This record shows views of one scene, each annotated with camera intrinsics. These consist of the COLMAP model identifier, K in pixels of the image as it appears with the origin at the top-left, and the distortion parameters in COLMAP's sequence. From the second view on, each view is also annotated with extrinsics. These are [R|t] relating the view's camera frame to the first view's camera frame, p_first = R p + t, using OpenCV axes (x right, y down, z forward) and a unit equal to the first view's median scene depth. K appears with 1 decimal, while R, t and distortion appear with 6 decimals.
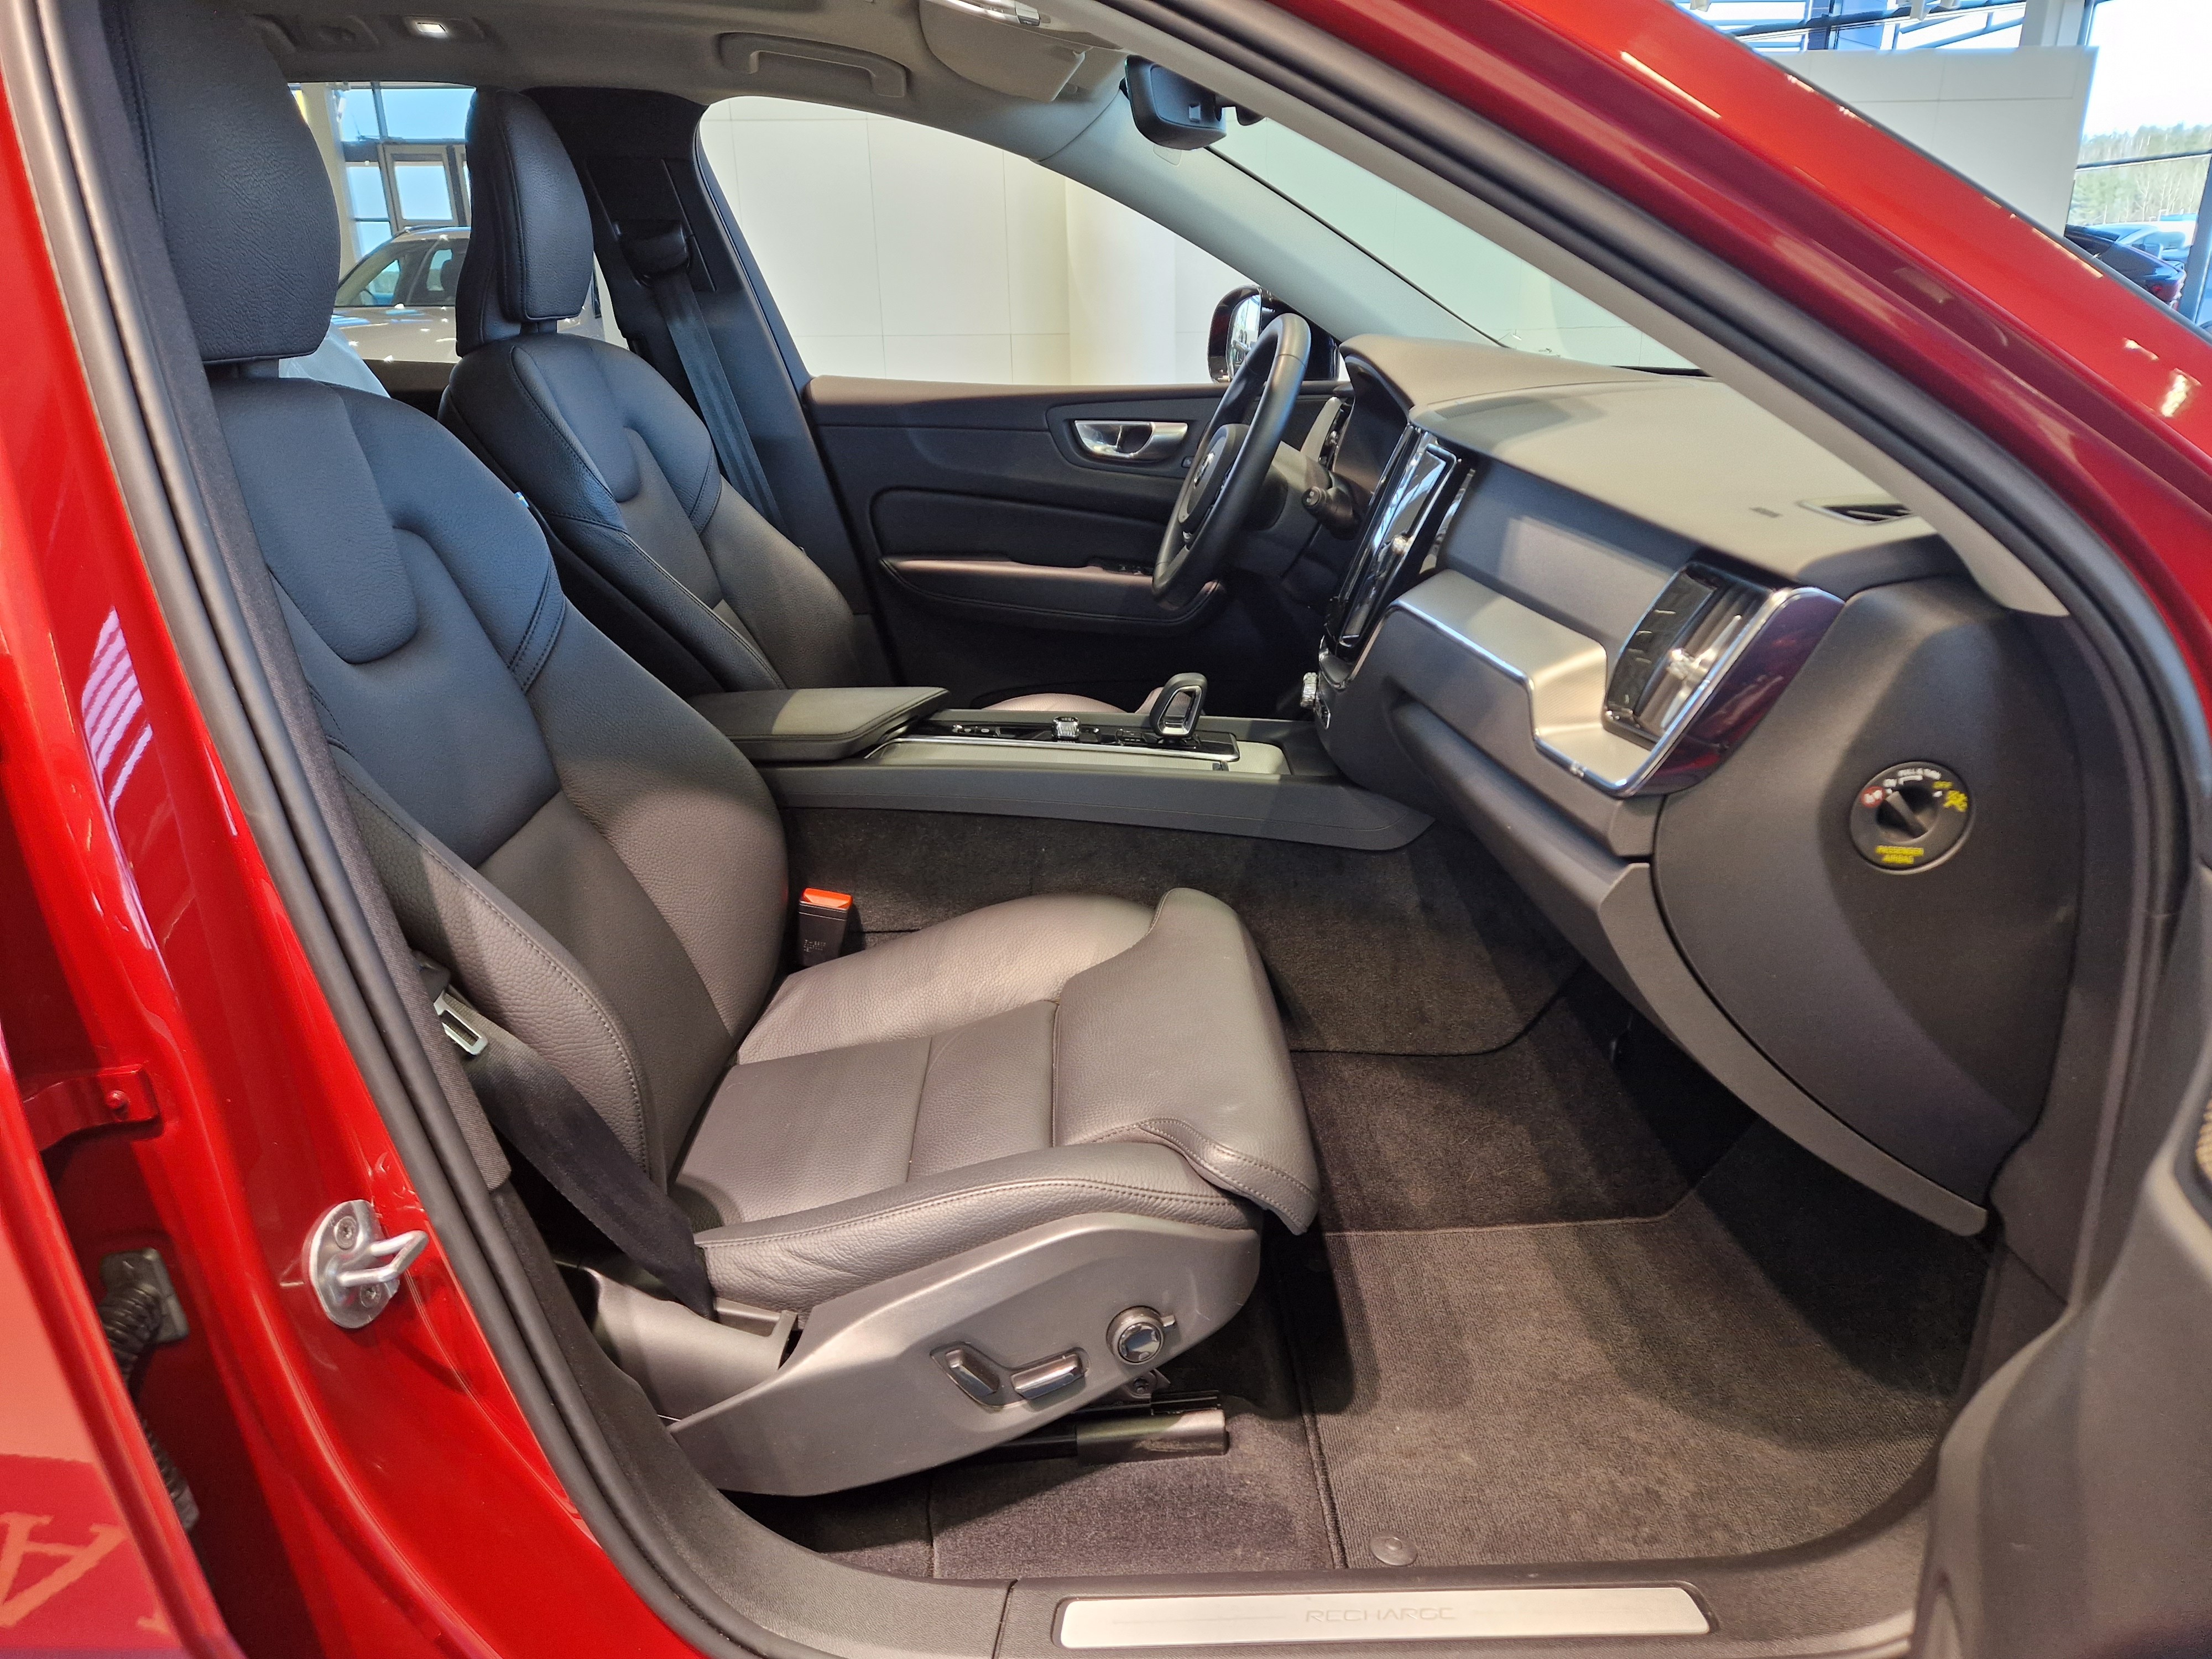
lens RADIAL K [[1441.4, 0, 1258.2], [0, 1441.4, 842.3], [0, 0, 1]] dist [0.062985, -0.048395]
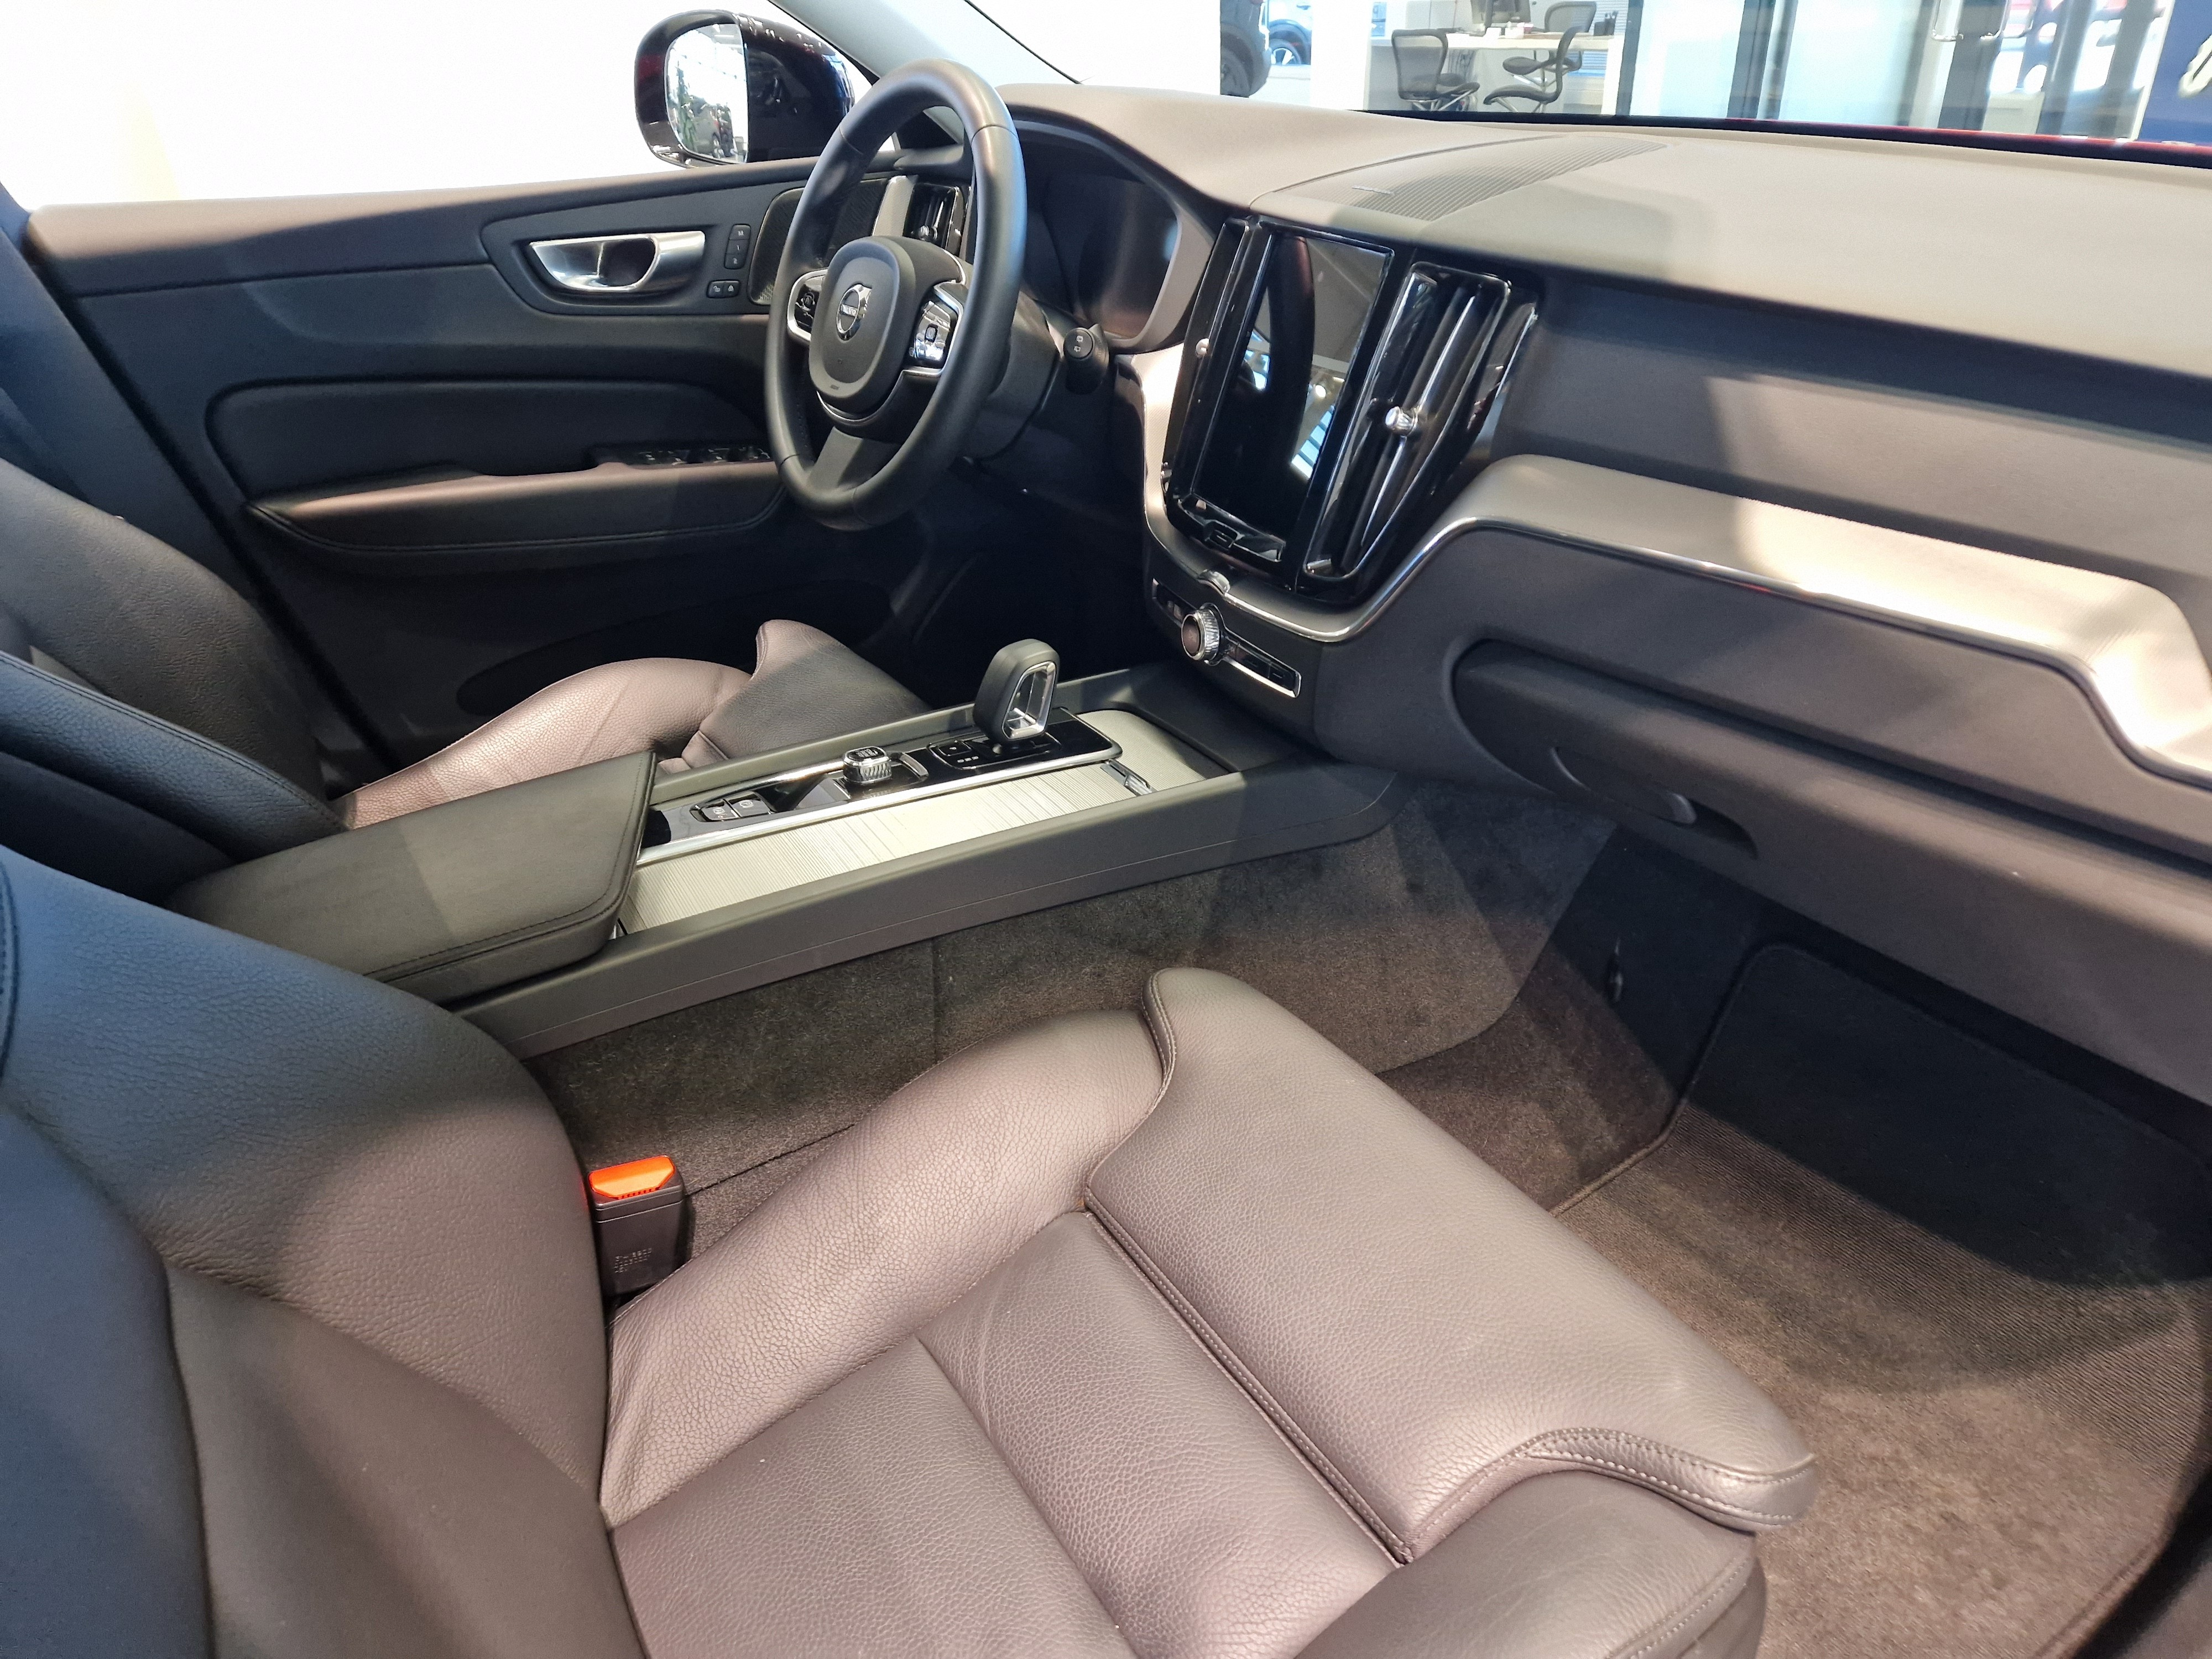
lens RADIAL K [[1441.4, 0, 1258.2], [0, 1441.4, 842.3], [0, 0, 1]] dist [0.062985, -0.048395]
pose [[0.873897, -0.262478, 0.409156, -0.254564], [0.194965, 0.960282, 0.199616, -0.141781], [-0.445301, -0.094673, 0.890362, 0.347848]]
